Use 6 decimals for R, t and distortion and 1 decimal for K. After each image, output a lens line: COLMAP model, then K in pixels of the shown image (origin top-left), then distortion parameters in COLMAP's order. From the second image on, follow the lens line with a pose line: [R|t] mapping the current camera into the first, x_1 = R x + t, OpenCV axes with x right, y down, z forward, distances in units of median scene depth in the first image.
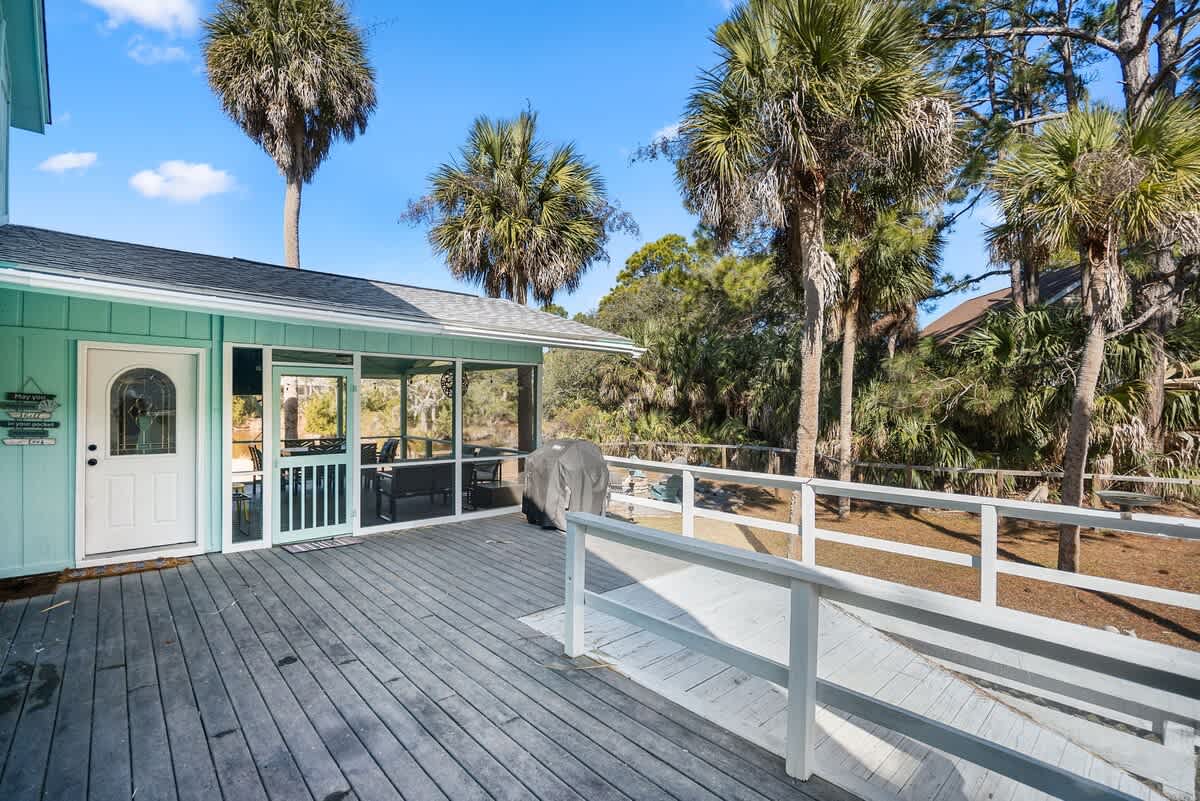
lens RADIAL K [[564.6, 0, 591.6], [0, 564.6, 395.3], [0, 0, 1]] dist [-0.047522, 0.019666]
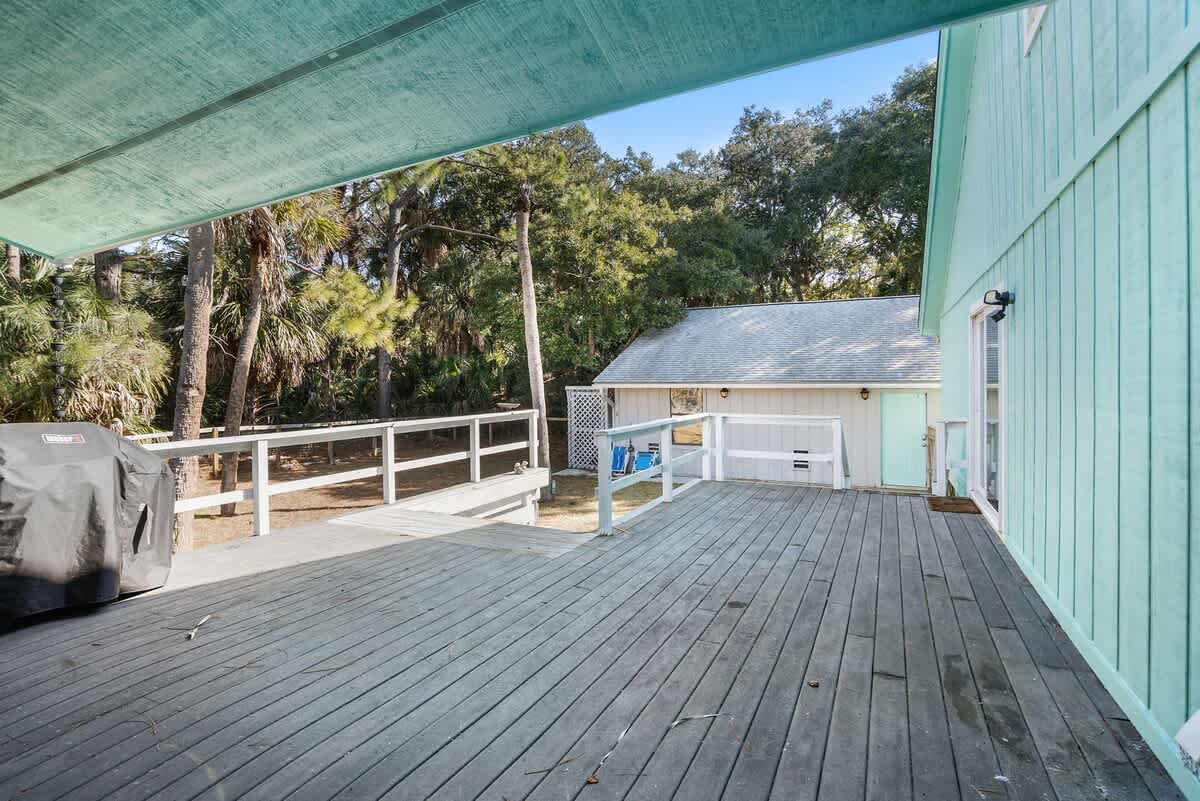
lens RADIAL K [[564.6, 0, 591.6], [0, 564.6, 395.3], [0, 0, 1]] dist [-0.047522, 0.019666]
pose [[-0.356461, -0.028203, 0.933885, -1.261662], [-0.009054, 0.999602, 0.026732, 0.072093], [-0.934266, 0.001074, -0.356574, 1.459057]]
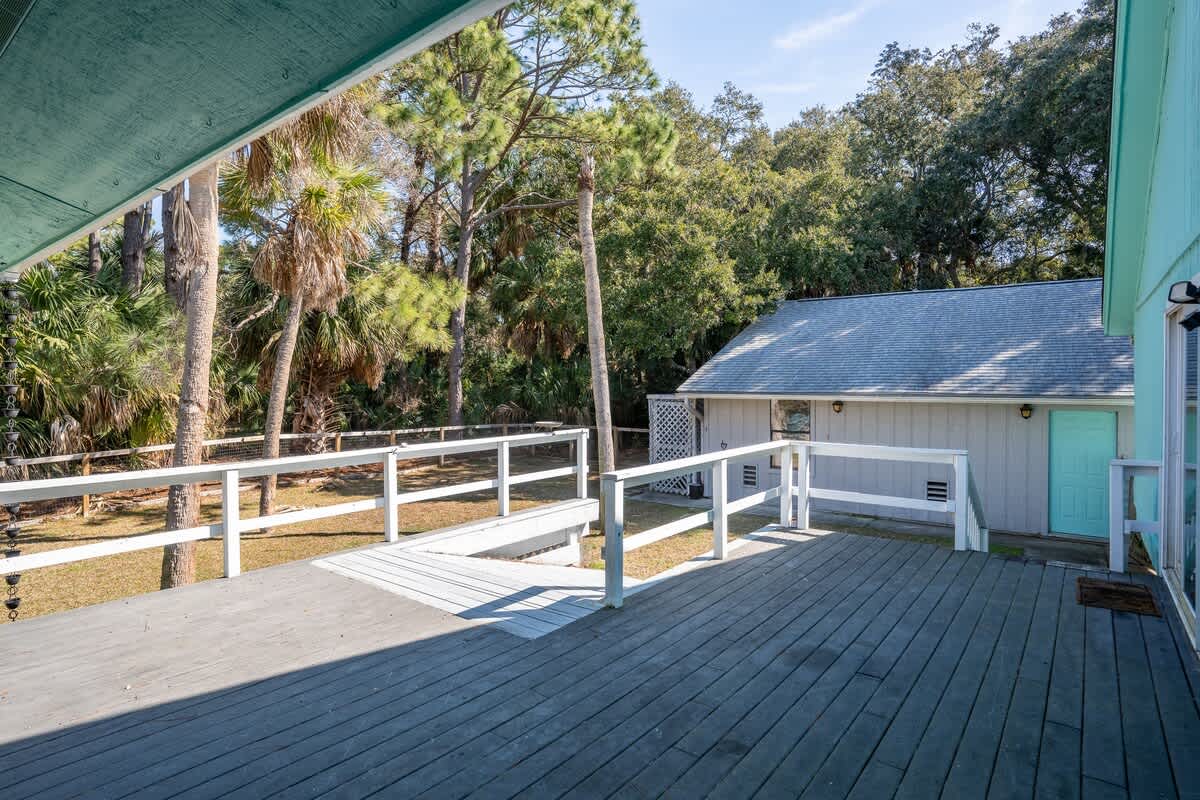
lens RADIAL K [[640.1, 0, 587.9], [0, 640.1, 399.3], [0, 0, 1]] dist [-0.025700, 0.002035]
pose [[-0.177436, -0.033455, 0.983563, -1.170948], [-0.012727, 0.999416, 0.031698, 0.020203], [-0.984050, -0.006893, -0.177759, 1.207935]]
